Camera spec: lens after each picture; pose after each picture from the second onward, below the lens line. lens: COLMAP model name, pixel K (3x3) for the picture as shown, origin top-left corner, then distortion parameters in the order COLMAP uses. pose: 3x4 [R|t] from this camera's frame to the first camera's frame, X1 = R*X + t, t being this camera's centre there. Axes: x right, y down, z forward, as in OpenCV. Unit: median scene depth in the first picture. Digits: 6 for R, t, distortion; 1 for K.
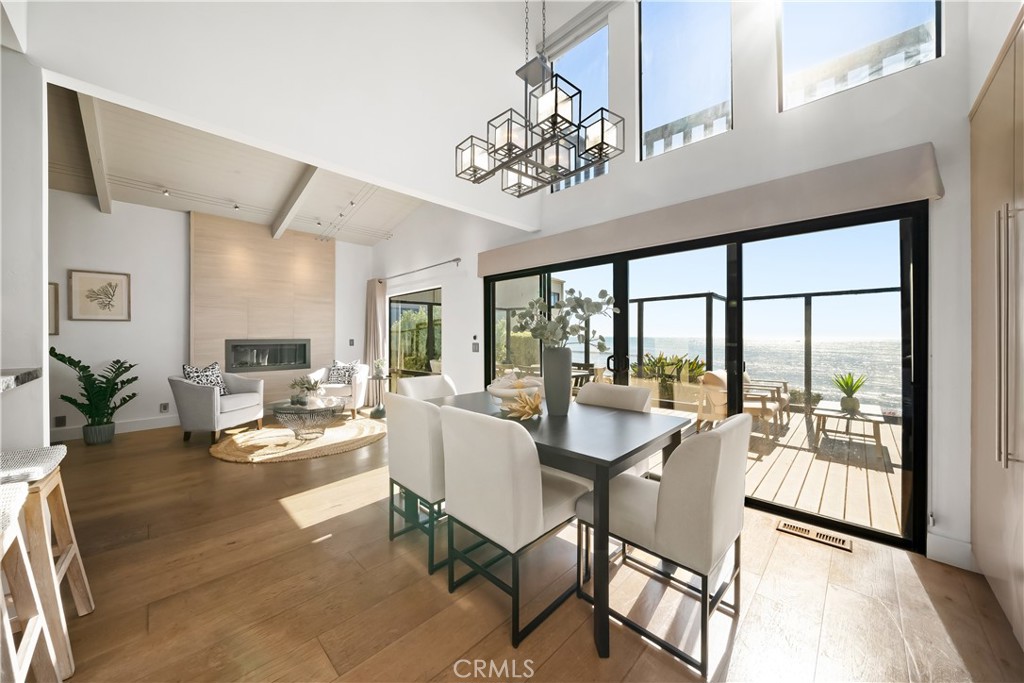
lens RADIAL K [[356.2, 0, 512.0], [0, 356.2, 341.5], [0, 0, 1]] dist [-0.020697, 0.000009]
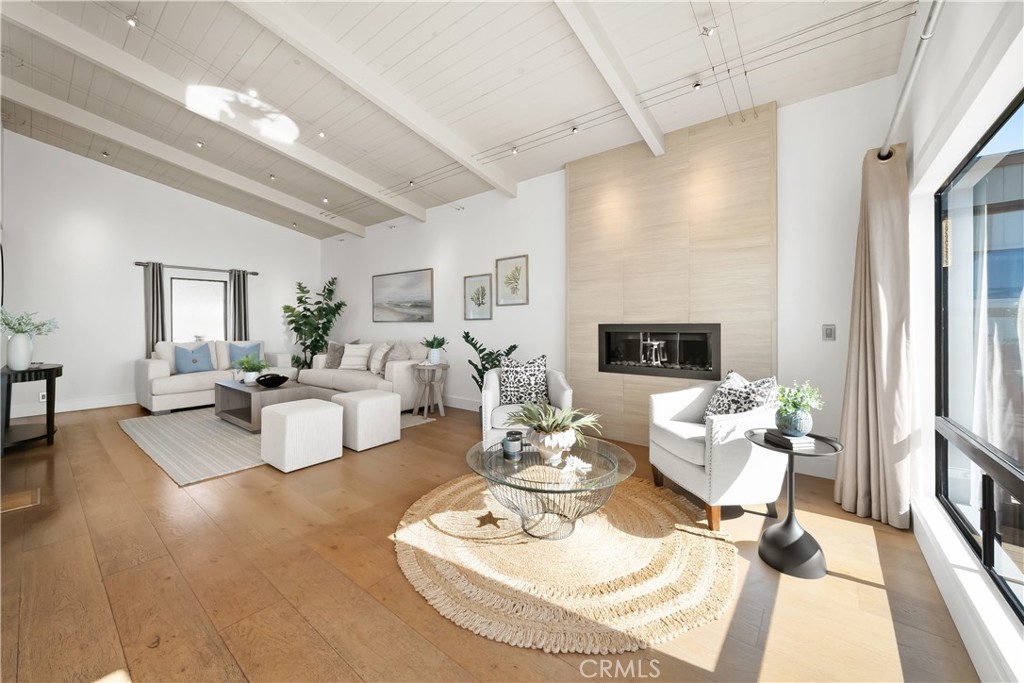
lens RADIAL K [[379.8, 0, 507.2], [0, 379.8, 322.5], [0, 0, 1]] dist [-0.000172, 0.000015]
pose [[0.099069, -0.001579, -0.995079, -0.071153], [-0.012870, 0.999913, -0.002868, -0.004845], [0.994997, 0.013090, 0.099040, 0.837074]]
